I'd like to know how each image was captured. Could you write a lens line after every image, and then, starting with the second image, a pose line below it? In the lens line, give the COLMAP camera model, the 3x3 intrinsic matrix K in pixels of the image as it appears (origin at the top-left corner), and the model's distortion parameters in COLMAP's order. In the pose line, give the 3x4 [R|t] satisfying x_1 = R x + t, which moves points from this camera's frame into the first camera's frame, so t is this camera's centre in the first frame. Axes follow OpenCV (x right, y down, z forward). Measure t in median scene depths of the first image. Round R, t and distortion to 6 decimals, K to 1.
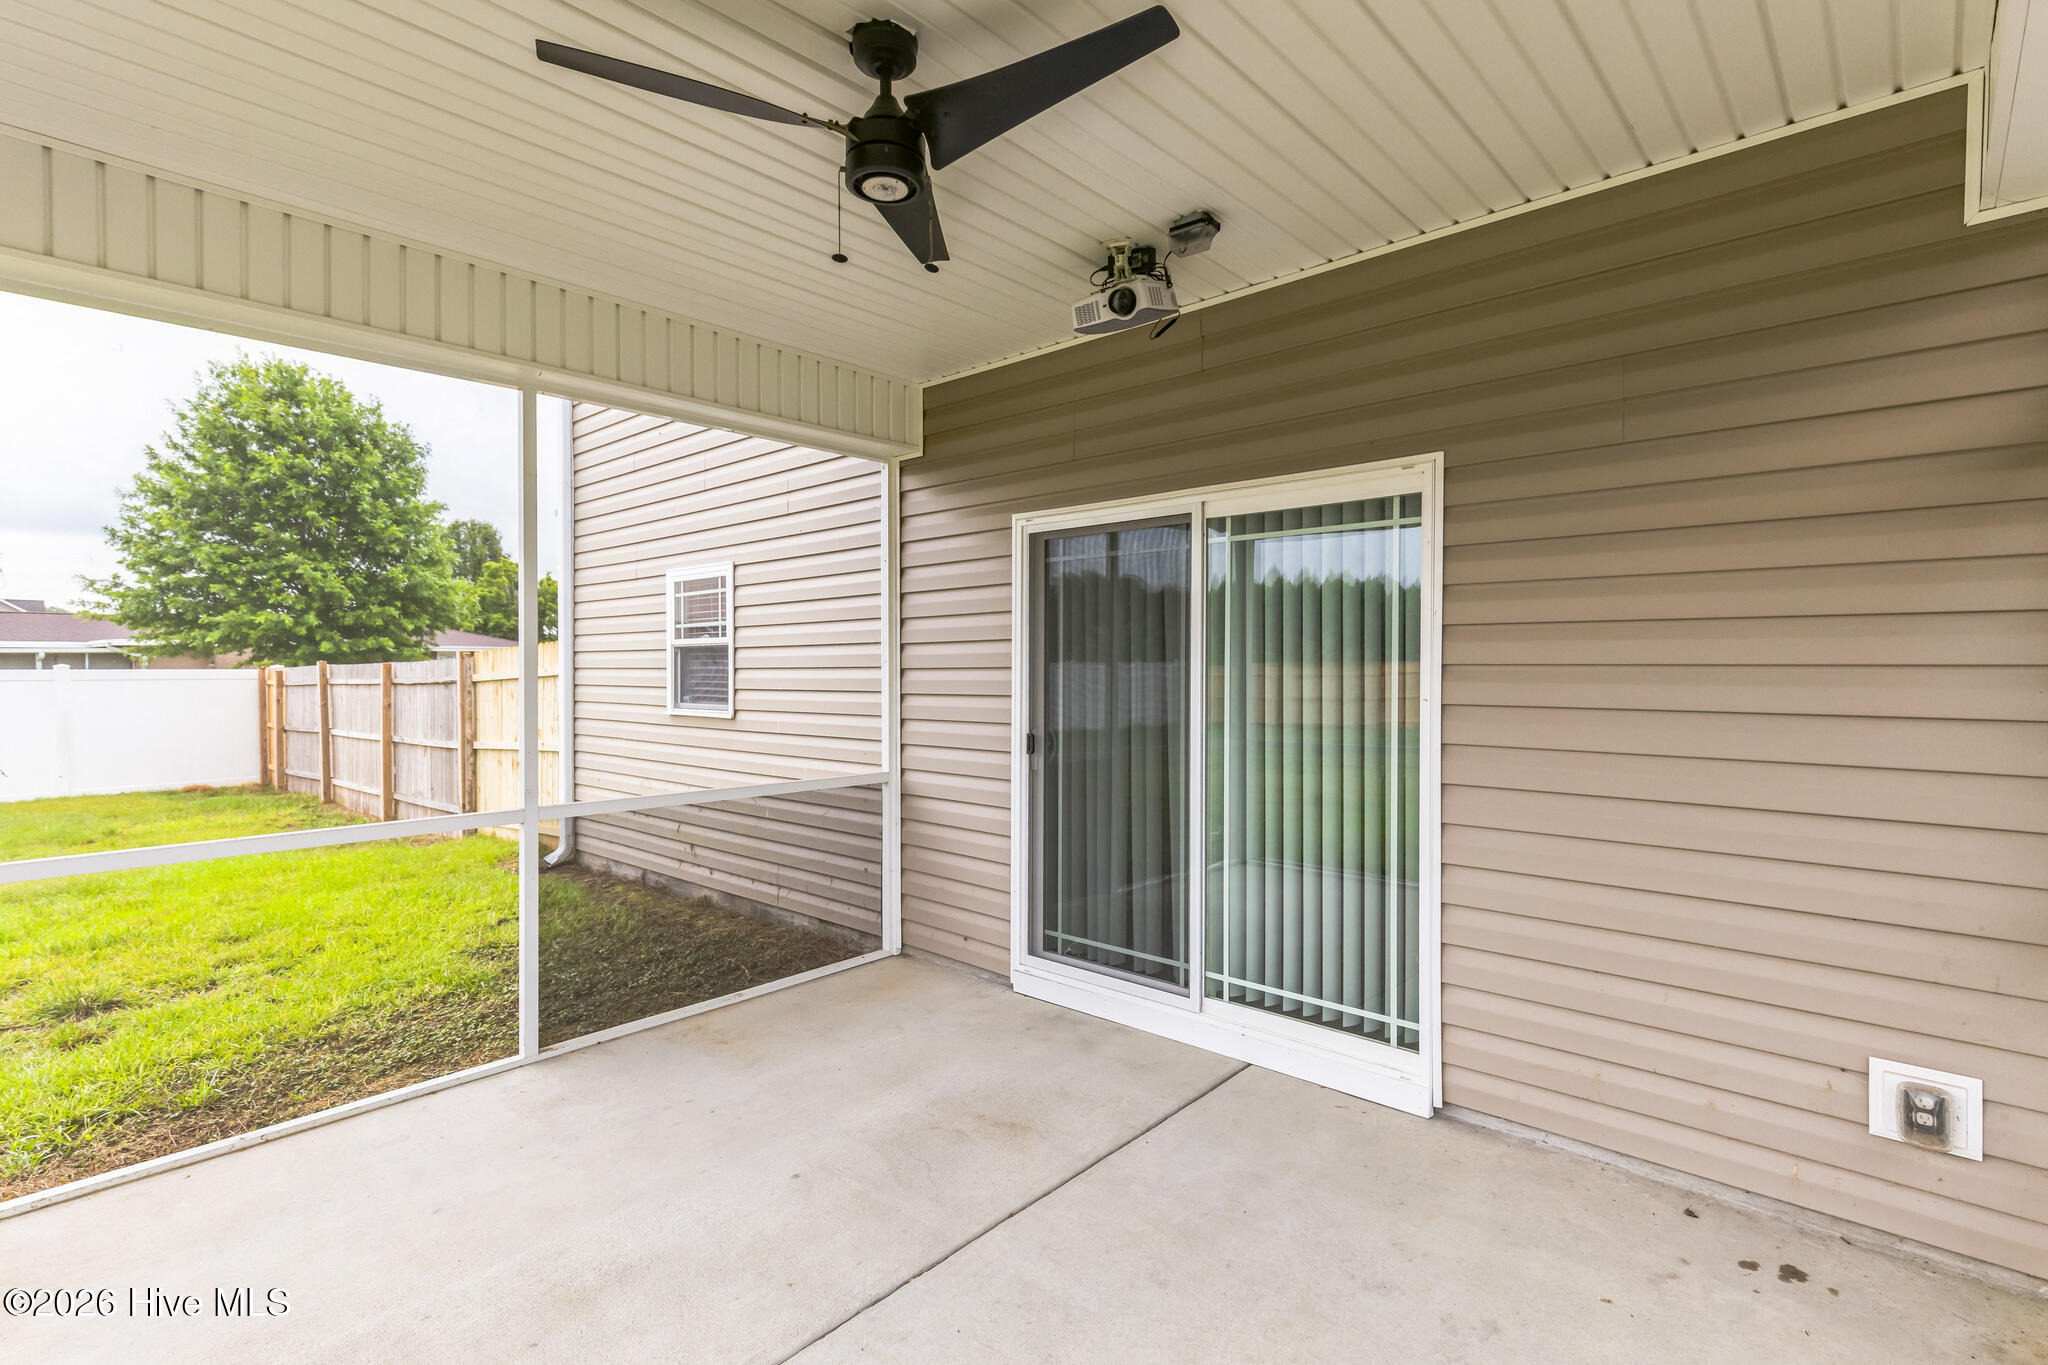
lens RADIAL K [[956.6, 0, 1021.6], [0, 956.6, 669.7], [0, 0, 1]] dist [0.000445, 0.000355]
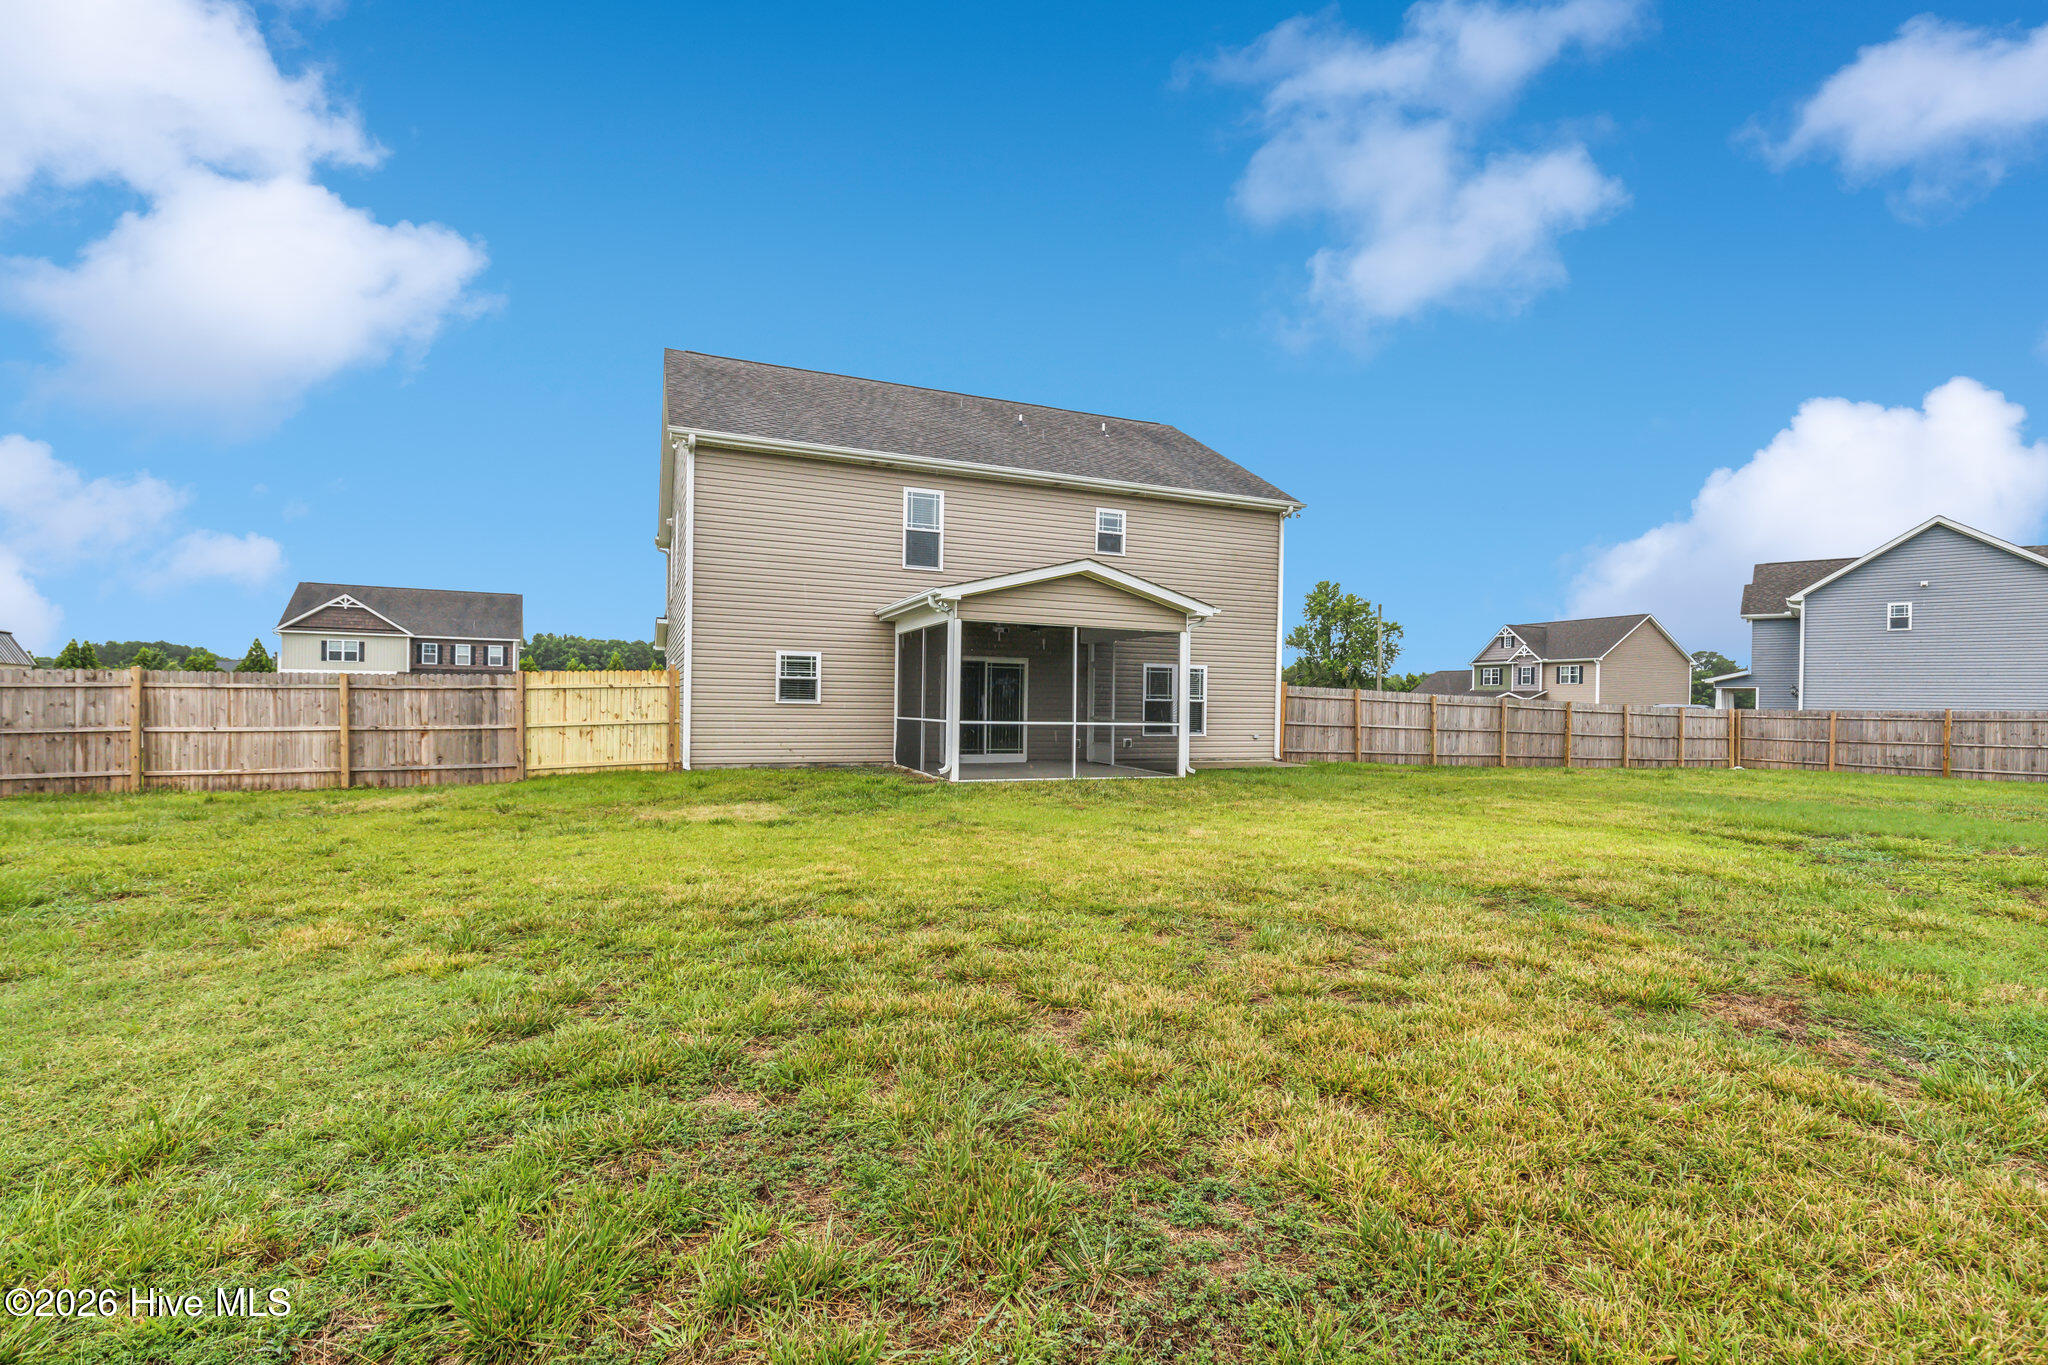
lens RADIAL K [[956.6, 0, 1038.9], [0, 956.6, 695.1], [0, 0, 1]] dist [0.000445, 0.000355]
pose [[0.405699, 0.016160, 0.913864, -1.109479], [-0.015131, 0.999825, -0.010963, 0.018051], [-0.913882, -0.009380, 0.405873, -0.345322]]
